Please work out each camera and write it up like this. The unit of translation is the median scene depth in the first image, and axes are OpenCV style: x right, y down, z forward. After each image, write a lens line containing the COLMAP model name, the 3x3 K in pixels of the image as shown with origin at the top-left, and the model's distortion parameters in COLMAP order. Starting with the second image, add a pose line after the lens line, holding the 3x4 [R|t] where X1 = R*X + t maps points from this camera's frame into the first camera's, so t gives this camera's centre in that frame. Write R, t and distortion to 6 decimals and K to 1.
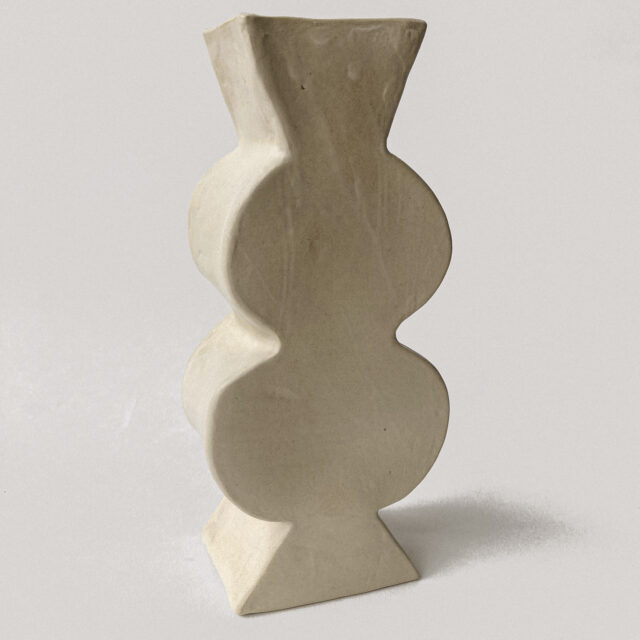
lens RADIAL K [[702.1, 0, 320.5], [0, 702.1, 322.5], [0, 0, 1]] dist [0.057811, 0.000000]
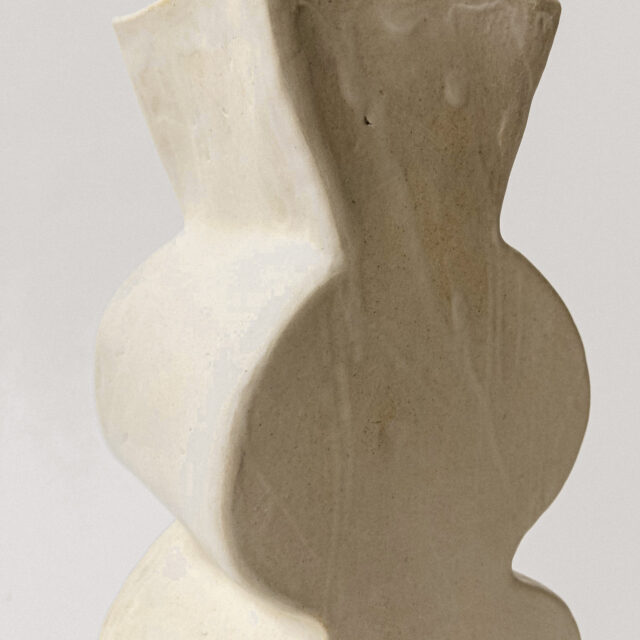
lens RADIAL K [[702.1, 0, 321.6], [0, 702.1, 318.7], [0, 0, 1]] dist [0.057811, 0.000000]
pose [[0.978930, -0.056756, 0.196151, -0.150304], [0.067571, 0.996516, -0.048886, -0.172557], [-0.192693, 0.061110, 0.979354, 0.529625]]
